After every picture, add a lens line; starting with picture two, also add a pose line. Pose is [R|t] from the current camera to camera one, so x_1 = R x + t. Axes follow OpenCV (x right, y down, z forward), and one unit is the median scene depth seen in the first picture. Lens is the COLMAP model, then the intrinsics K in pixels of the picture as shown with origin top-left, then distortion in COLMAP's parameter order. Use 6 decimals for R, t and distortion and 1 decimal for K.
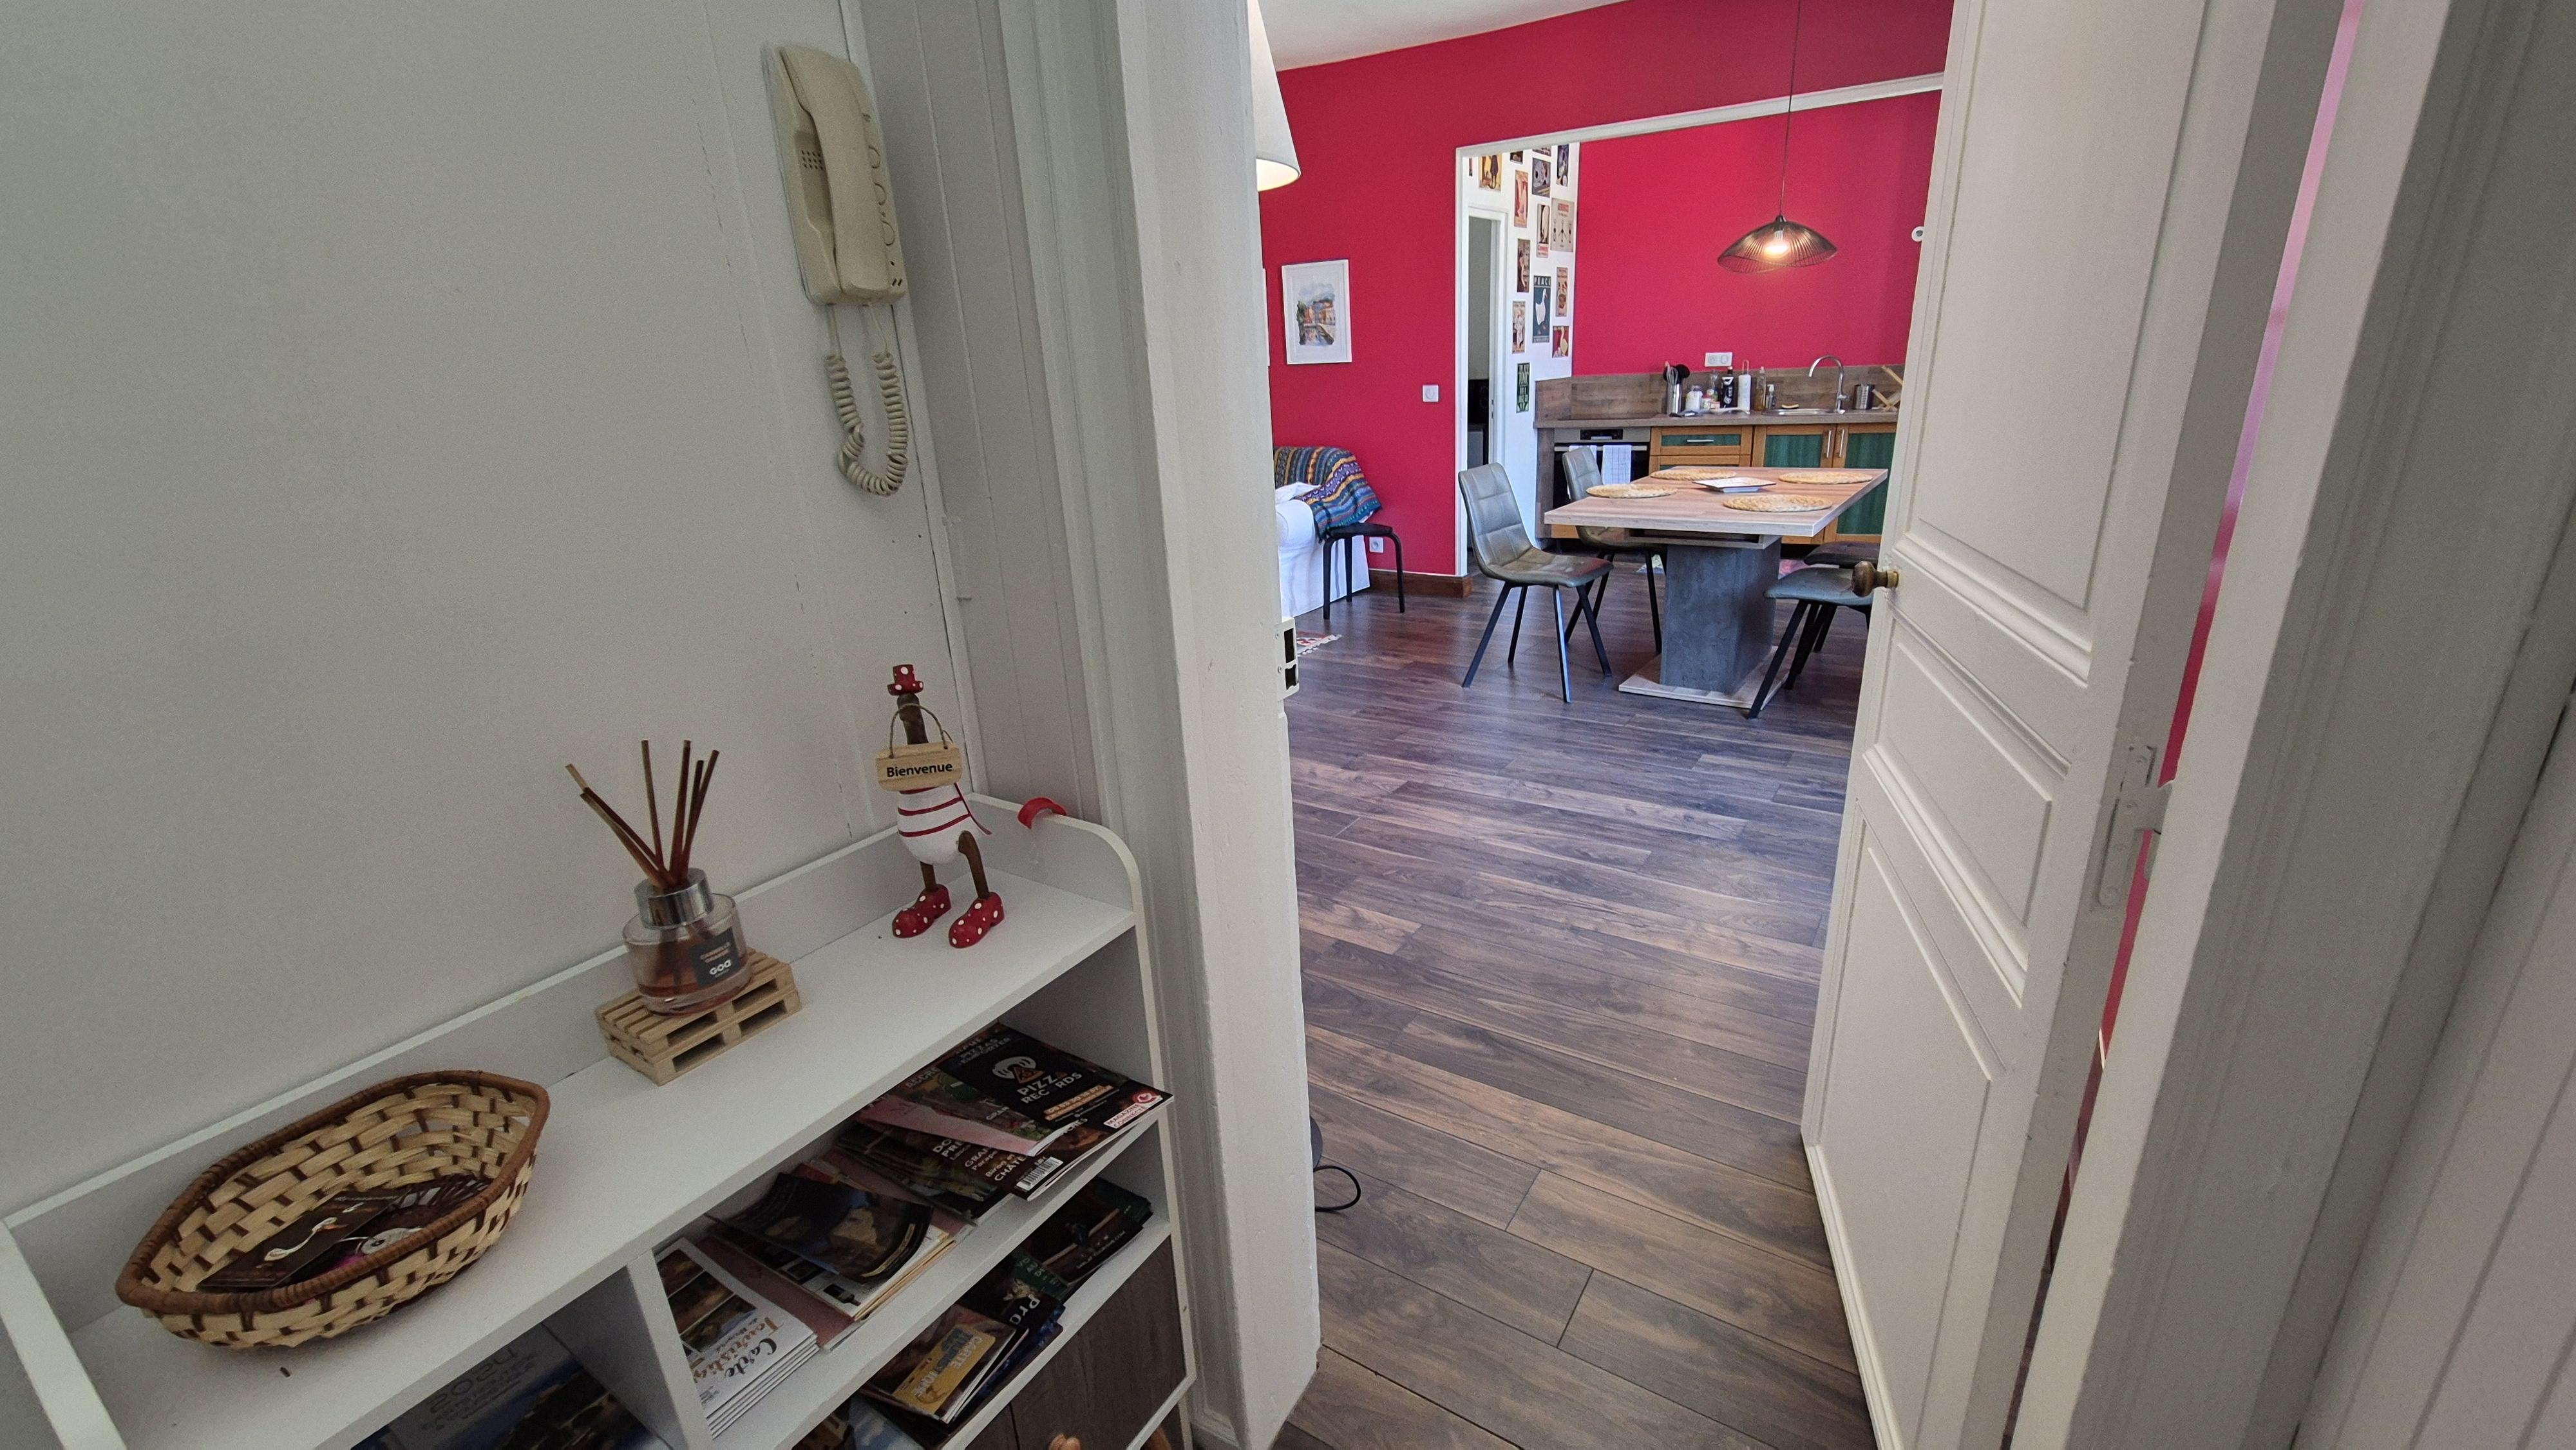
lens RADIAL K [[1058.2, 0, 1318.0], [0, 1058.2, 721.7], [0, 0, 1]] dist [0.001584, -0.001041]
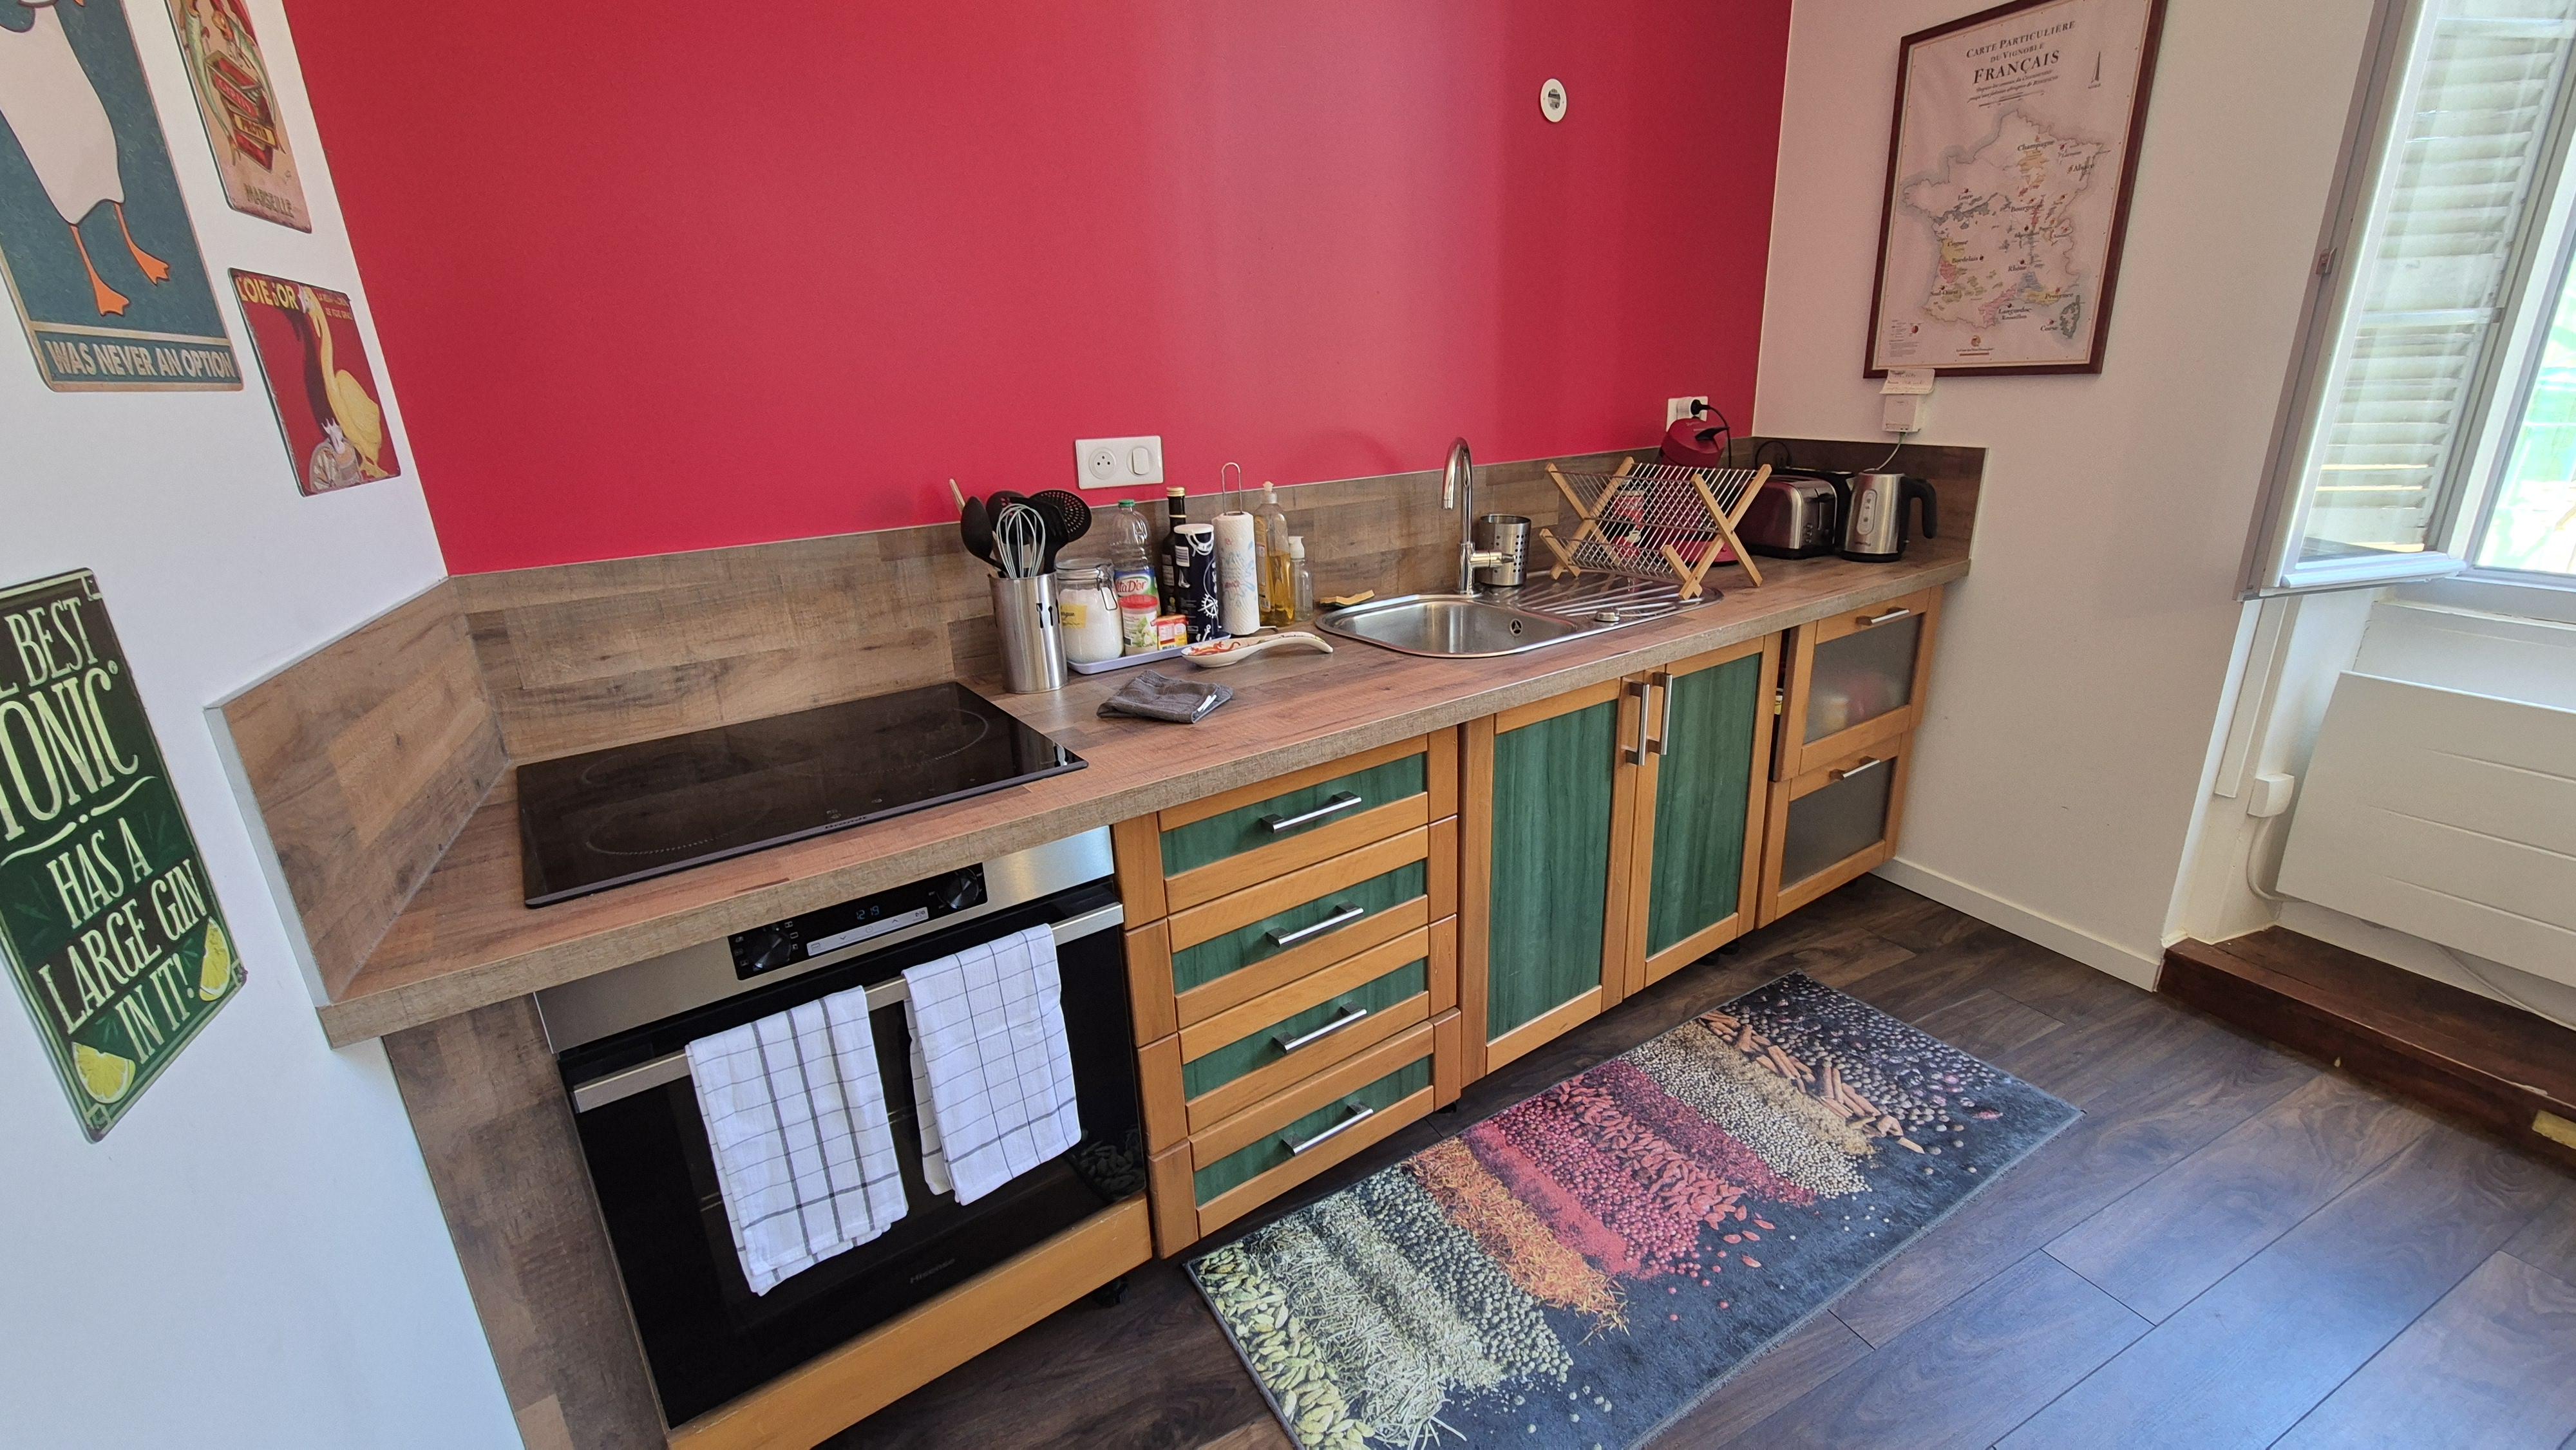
lens RADIAL K [[1058.2, 0, 1322.2], [0, 1058.2, 727.0], [0, 0, 1]] dist [0.001584, -0.001041]
pose [[0.512872, -0.245607, 0.822581, 0.194530], [0.291879, 0.951004, 0.101968, -0.337782], [-0.807322, 0.187798, 0.559431, 0.953532]]
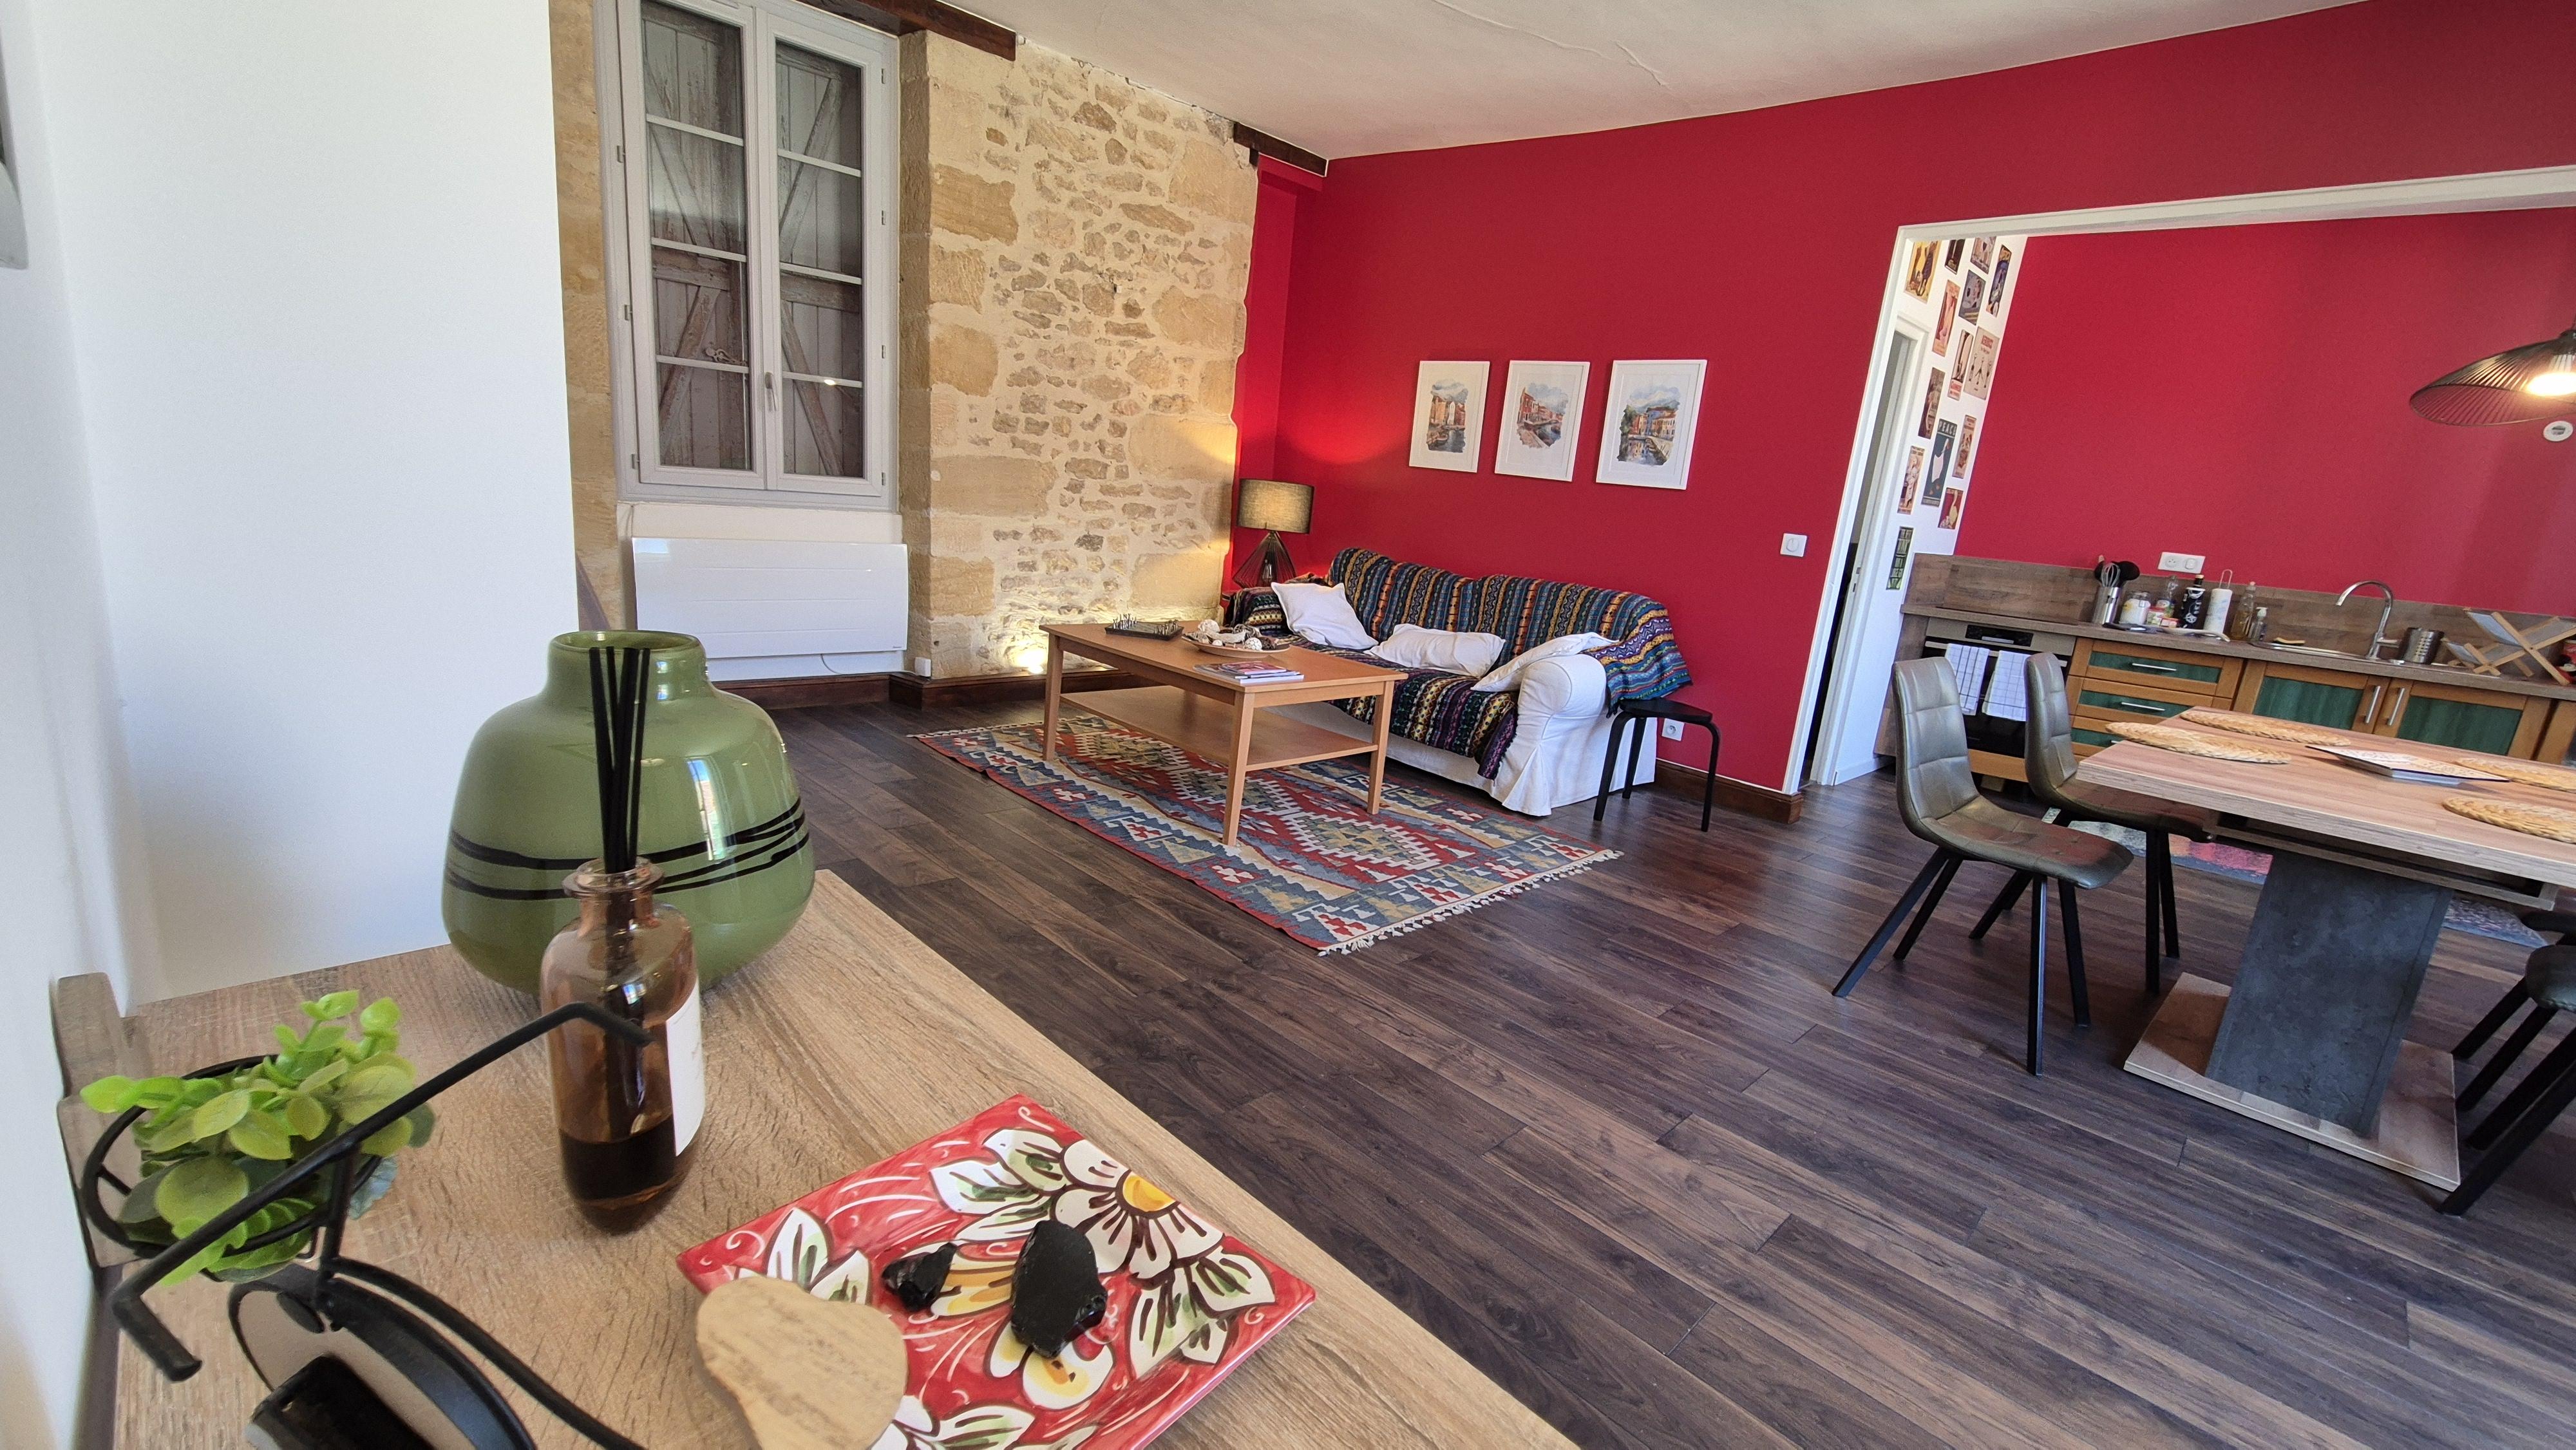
lens RADIAL K [[1058.2, 0, 1320.4], [0, 1058.2, 725.7], [0, 0, 1]] dist [0.001584, -0.001041]
pose [[0.967159, 0.181488, -0.177946, -0.055292], [-0.200450, 0.975090, -0.094968, -0.050255], [0.156278, 0.127519, 0.979447, 0.235980]]
